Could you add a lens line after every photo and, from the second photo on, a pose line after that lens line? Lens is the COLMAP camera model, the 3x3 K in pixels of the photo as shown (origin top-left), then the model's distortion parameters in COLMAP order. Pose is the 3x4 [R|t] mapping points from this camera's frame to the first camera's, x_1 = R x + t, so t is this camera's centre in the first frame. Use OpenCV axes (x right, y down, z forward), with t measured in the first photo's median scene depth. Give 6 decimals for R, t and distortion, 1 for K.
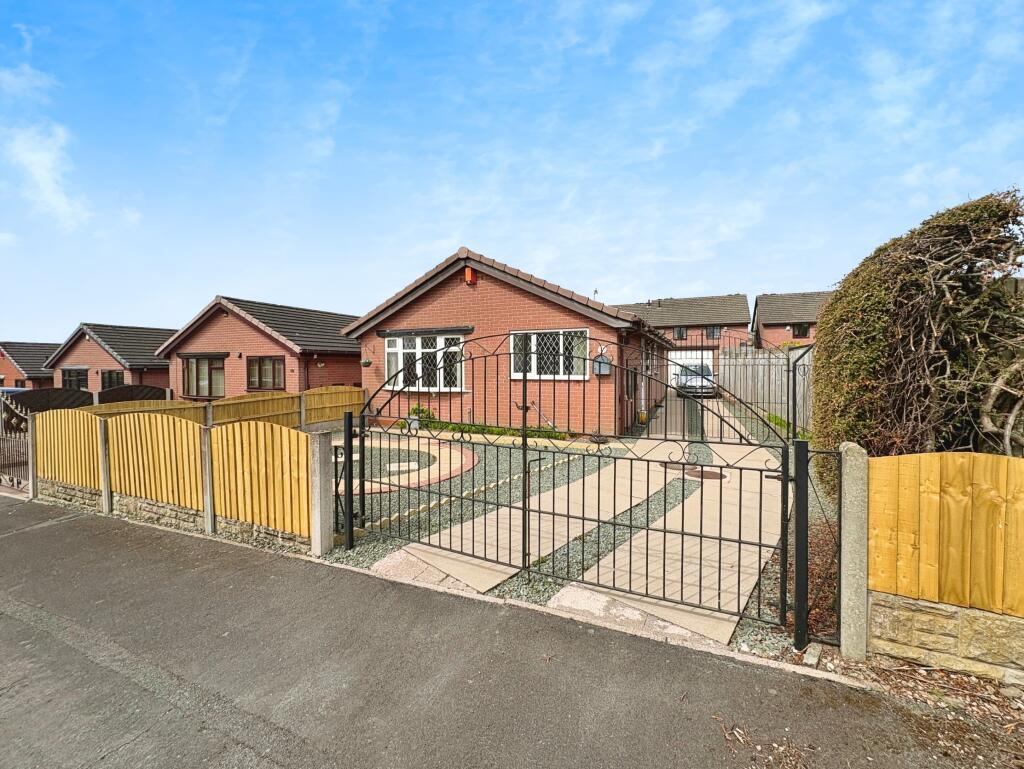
lens RADIAL K [[405.6, 0, 512.0], [0, 405.6, 384.5], [0, 0, 1]] dist [0.001896, 0.000046]
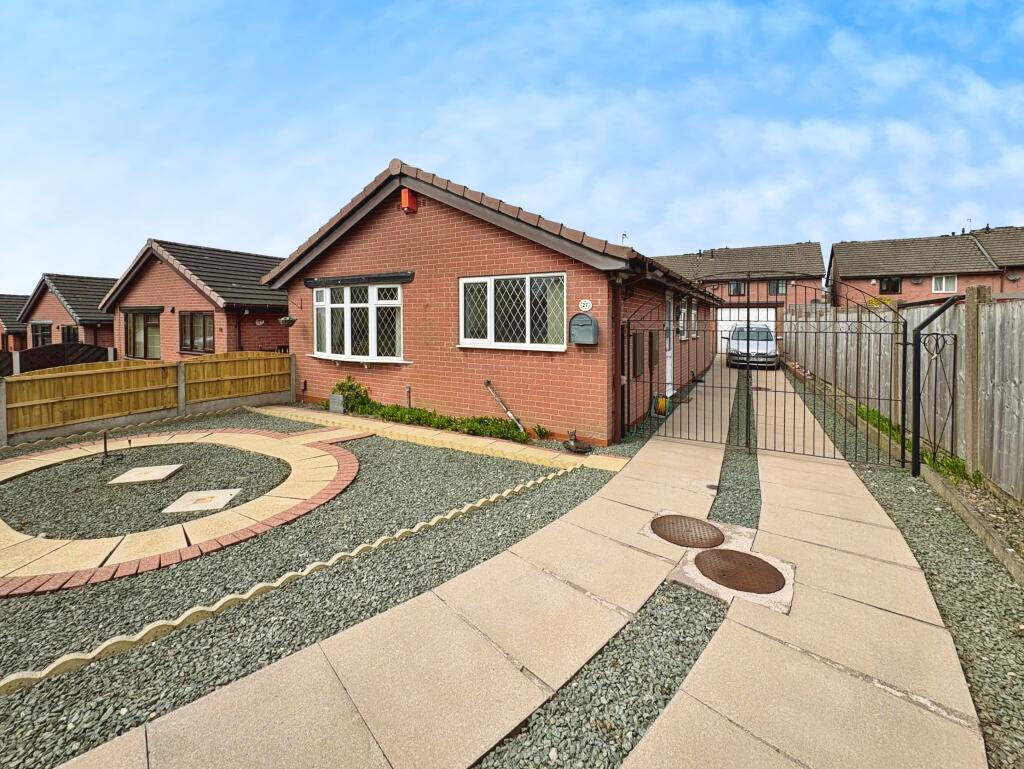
lens RADIAL K [[417.3, 0, 515.8], [0, 417.3, 337.5], [0, 0, 1]] dist [0.001127, -0.000002]
pose [[0.994678, 0.013923, -0.102089, 0.145042], [-0.015001, 0.999839, -0.009798, -0.021633], [0.101937, 0.011277, 0.994727, 0.266616]]
